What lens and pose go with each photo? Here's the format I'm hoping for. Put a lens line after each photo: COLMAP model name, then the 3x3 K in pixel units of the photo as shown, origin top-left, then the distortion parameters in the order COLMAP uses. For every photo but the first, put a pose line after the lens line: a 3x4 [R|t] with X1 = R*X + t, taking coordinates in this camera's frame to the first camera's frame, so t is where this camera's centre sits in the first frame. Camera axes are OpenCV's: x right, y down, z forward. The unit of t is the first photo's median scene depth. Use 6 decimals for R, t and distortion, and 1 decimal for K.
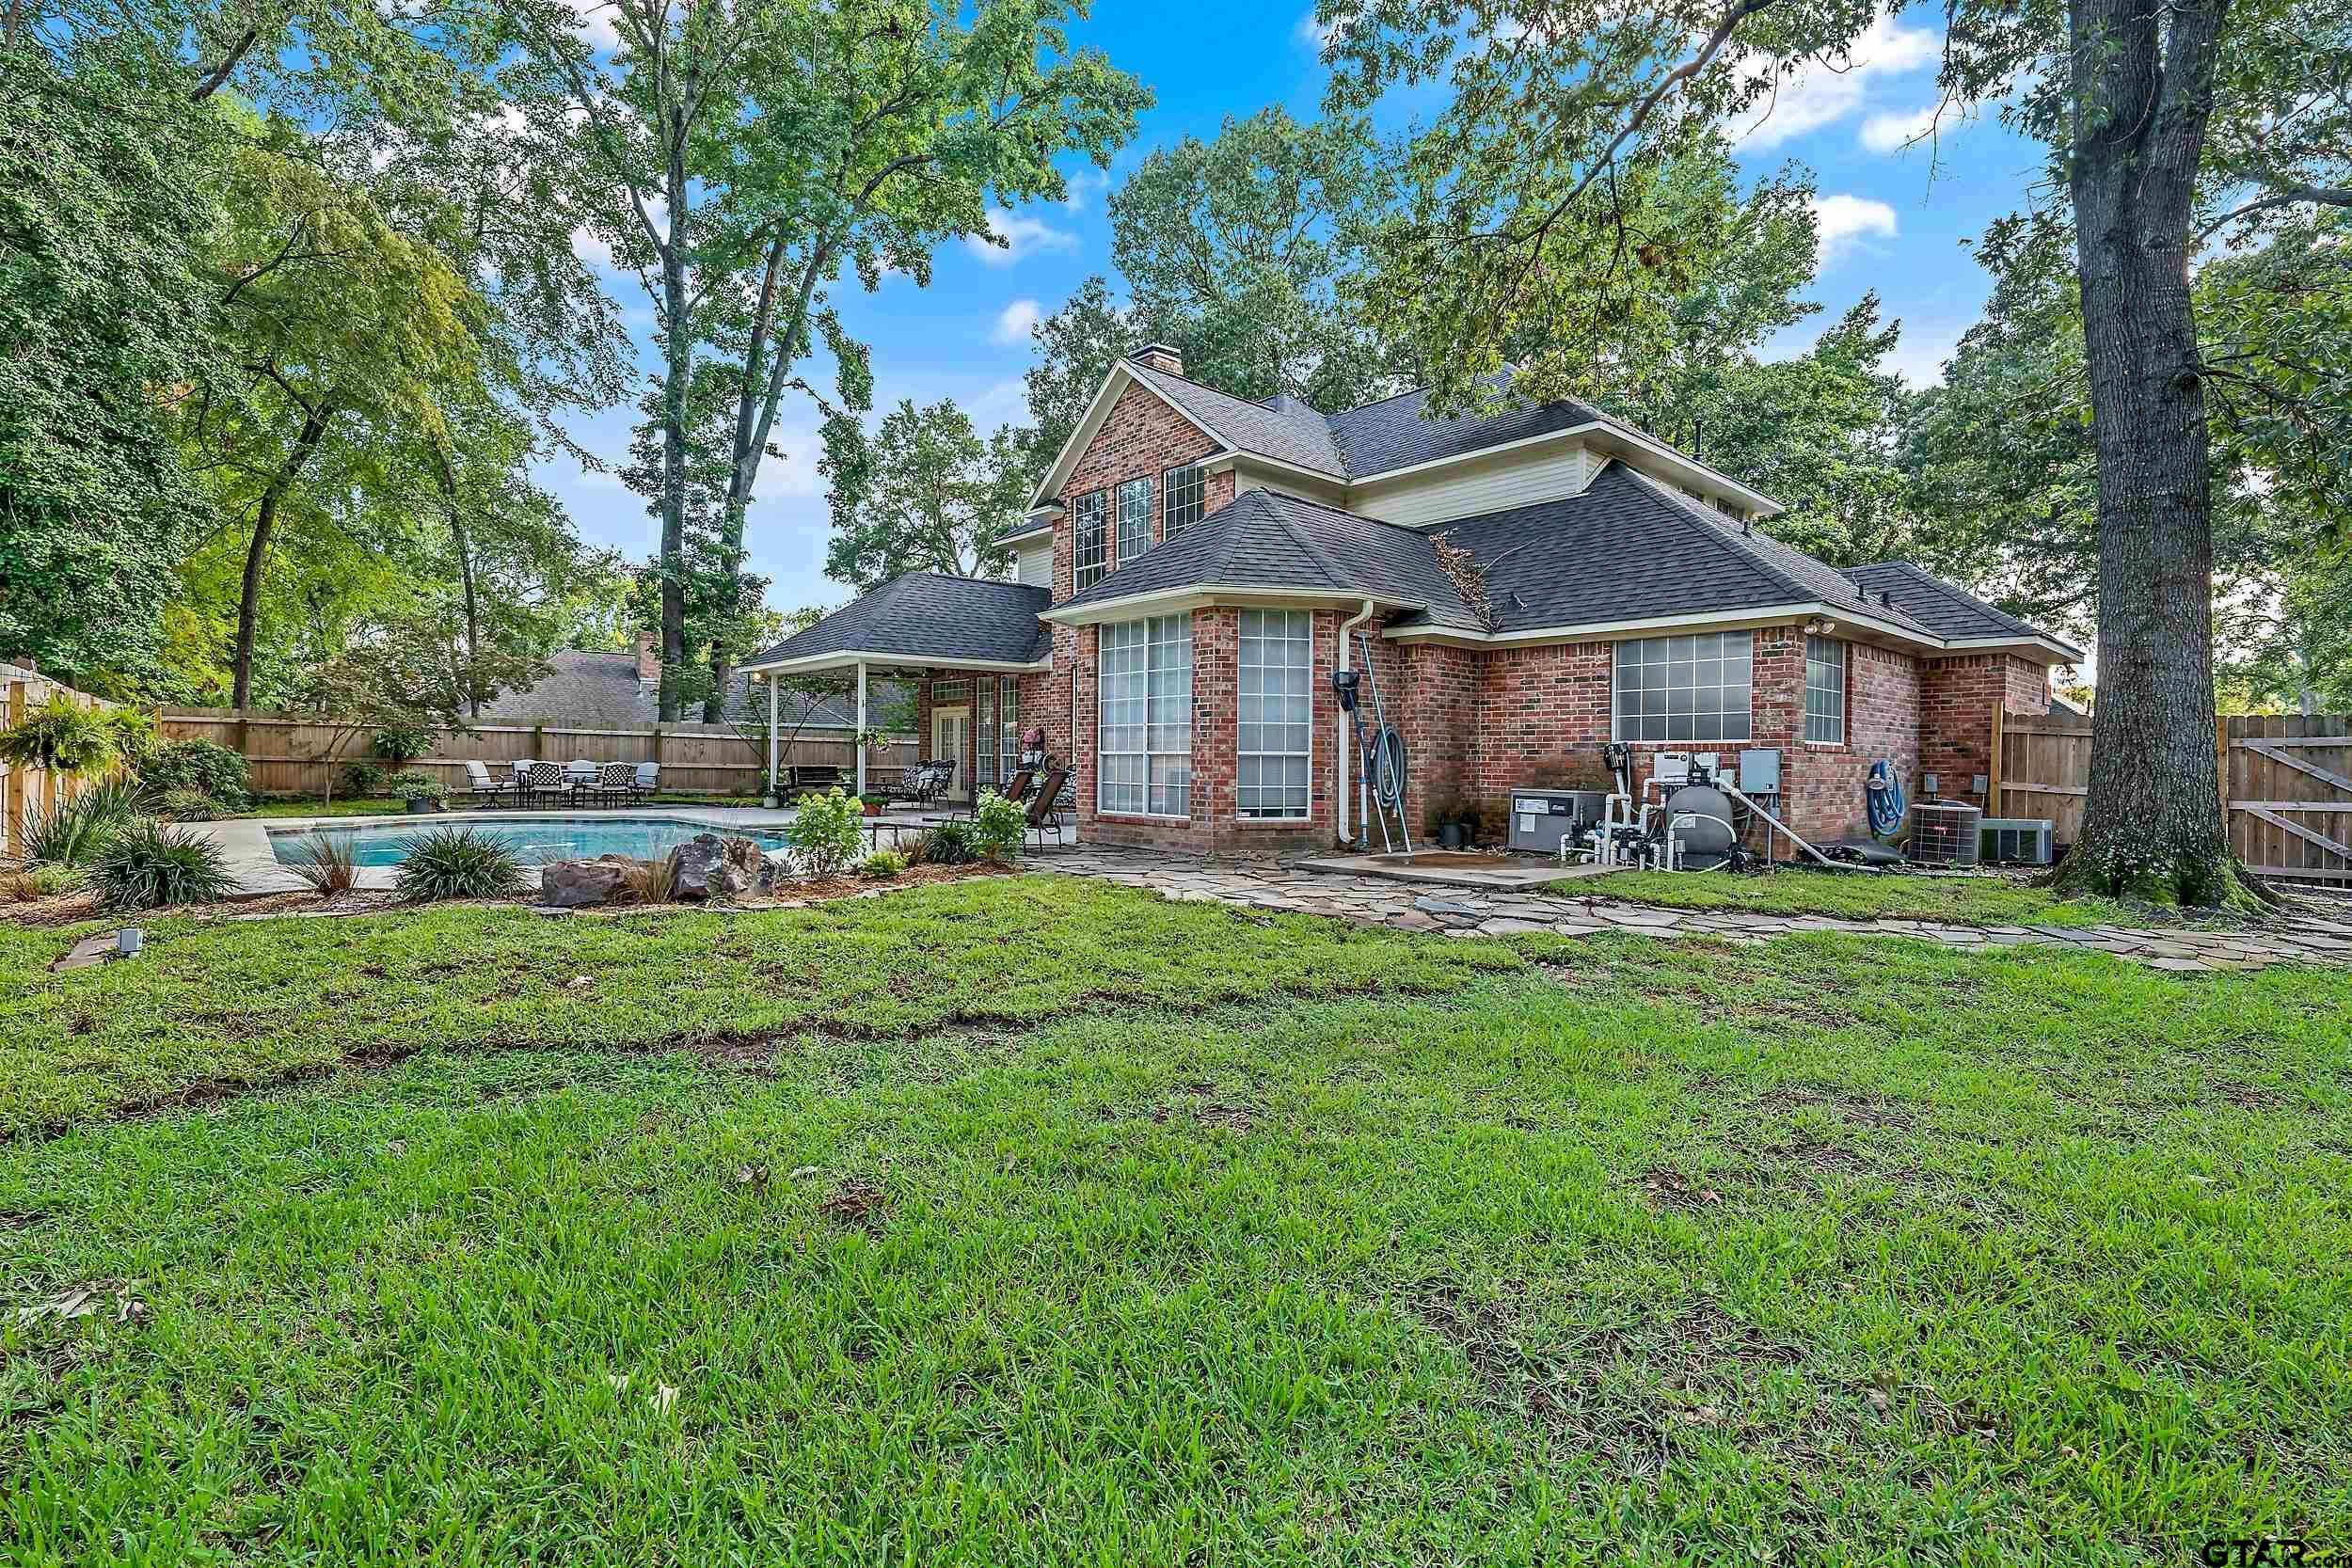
lens RADIAL K [[1079.3, 0, 1170.7], [0, 1079.3, 780.8], [0, 0, 1]] dist [-0.000880, -0.000097]
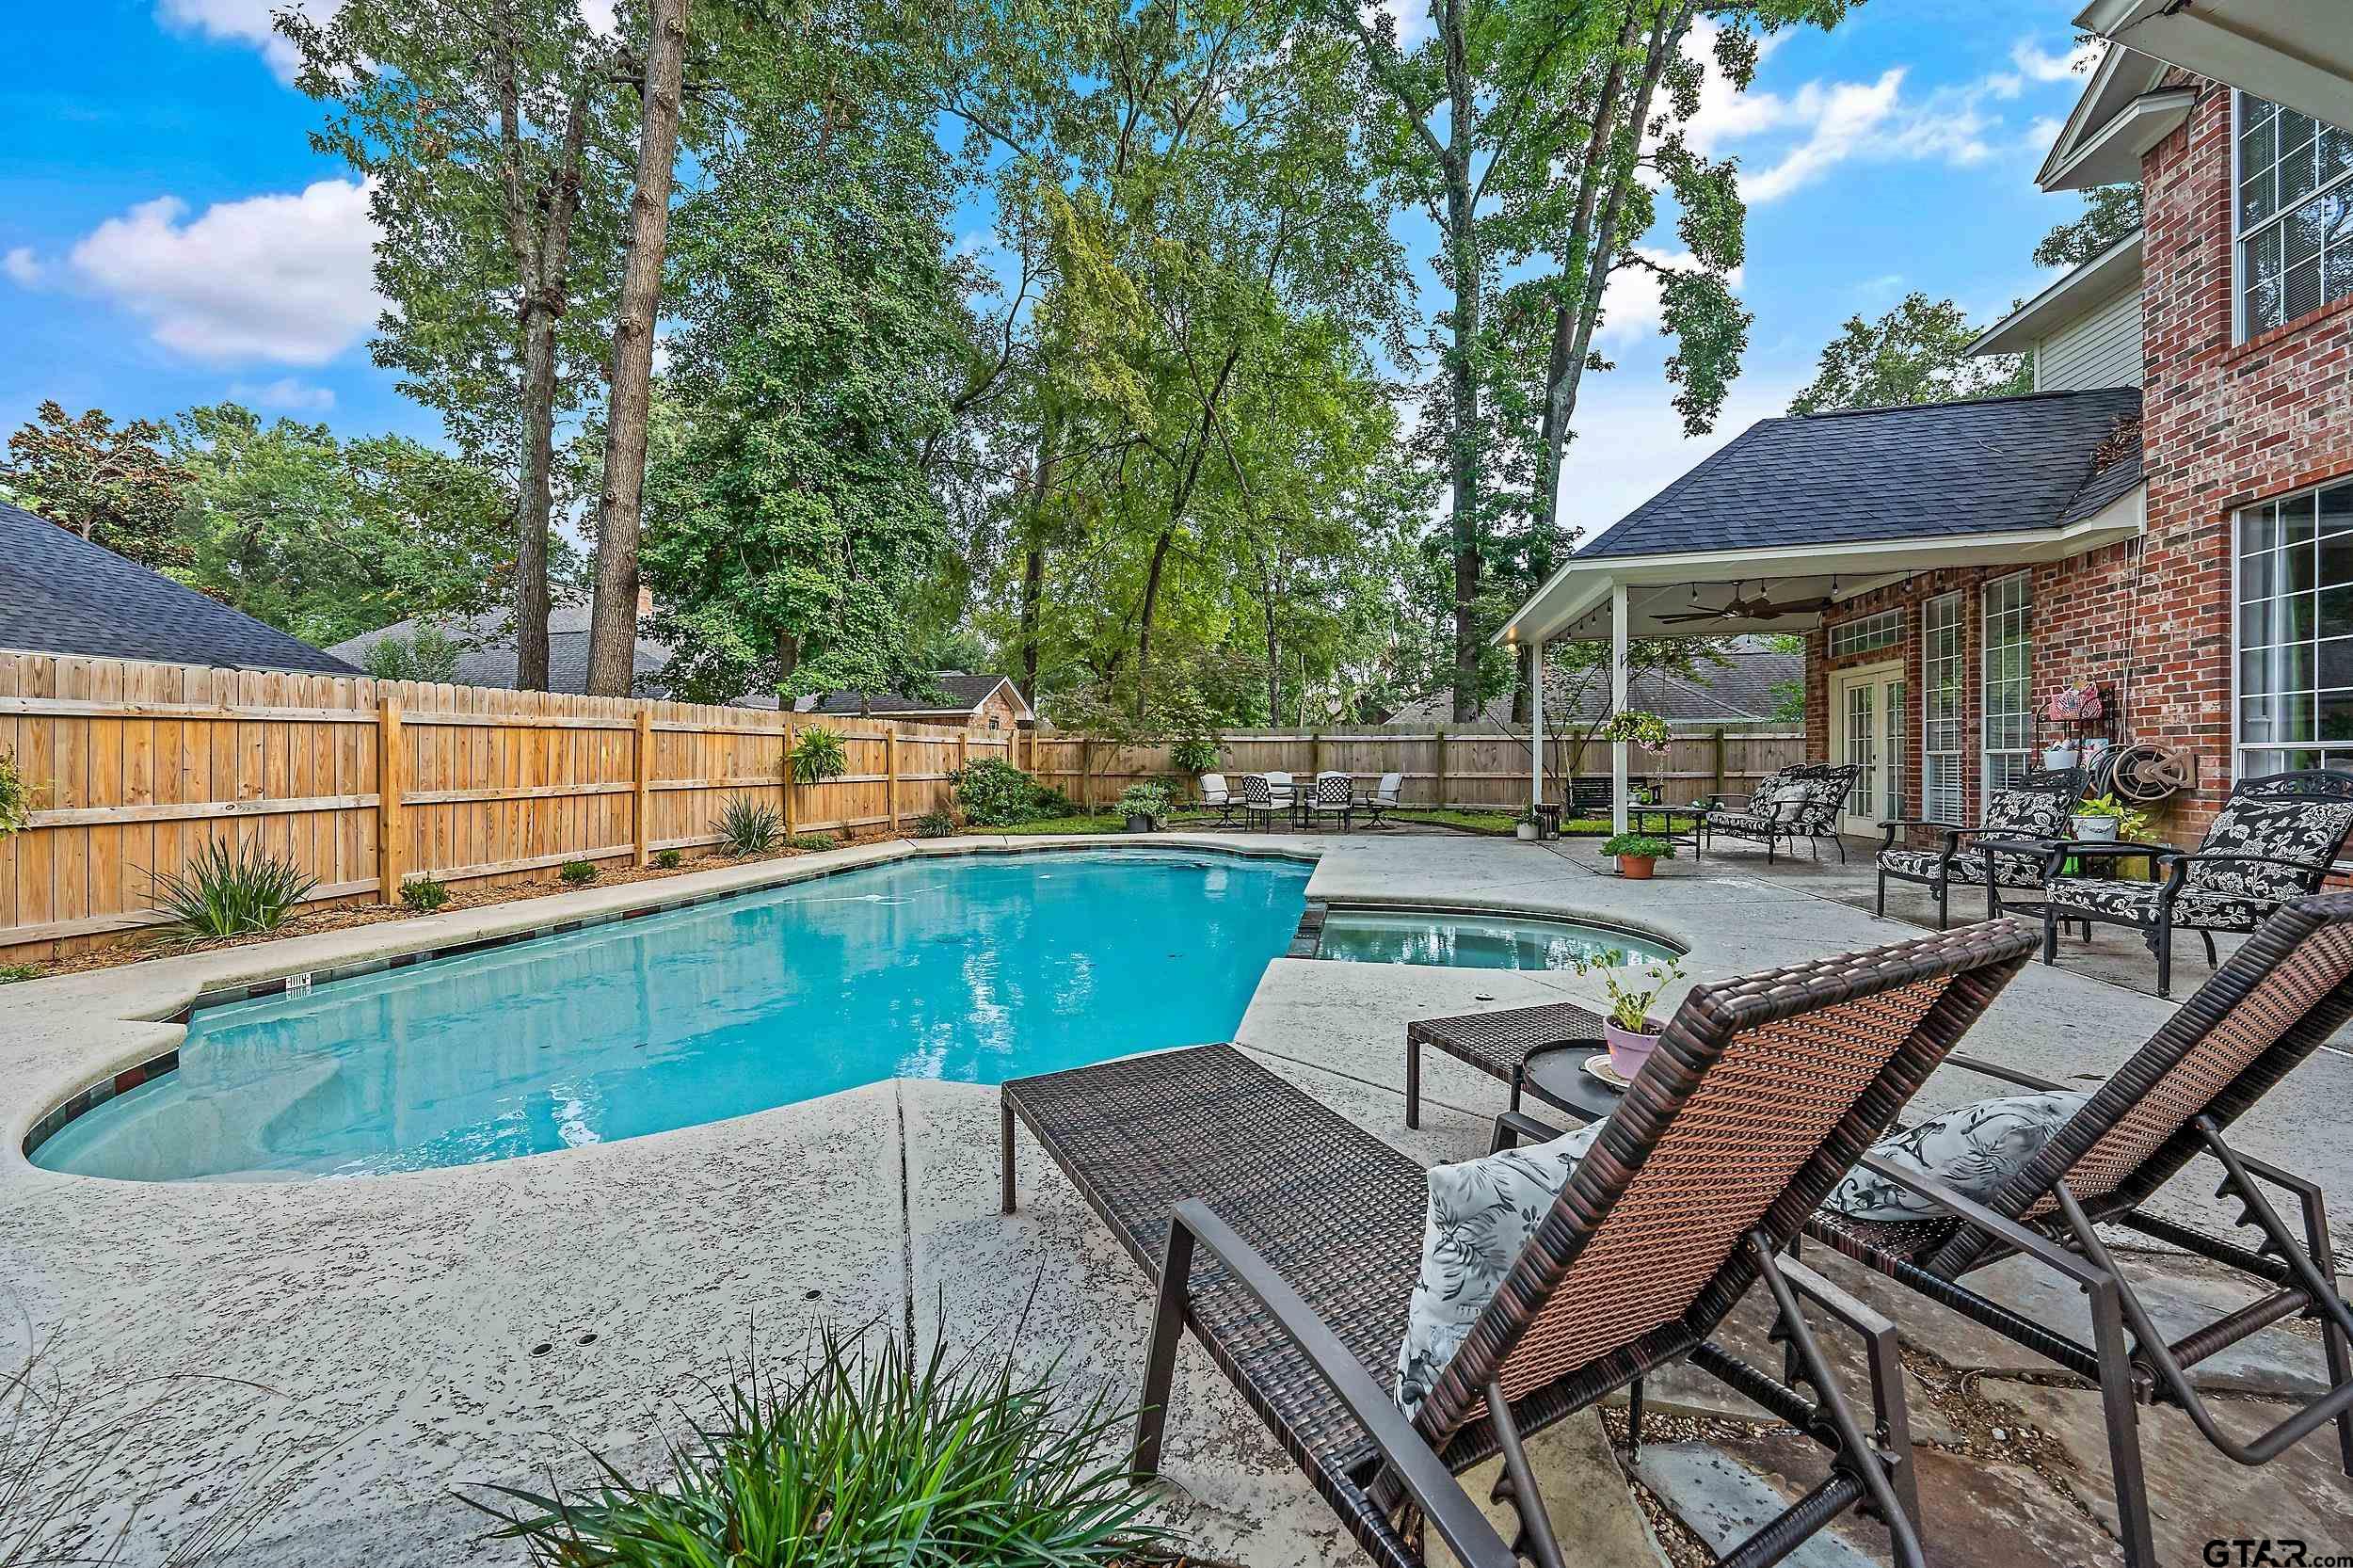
lens RADIAL K [[877.4, 0, 1168.9], [0, 877.4, 781.7], [0, 0, 1]] dist [-0.011374, -0.000123]
pose [[0.592674, -0.000278, -0.805443, -0.054383], [0.000590, 1.000000, 0.000089, -0.009720], [0.805442, -0.000528, 0.592674, 0.424971]]
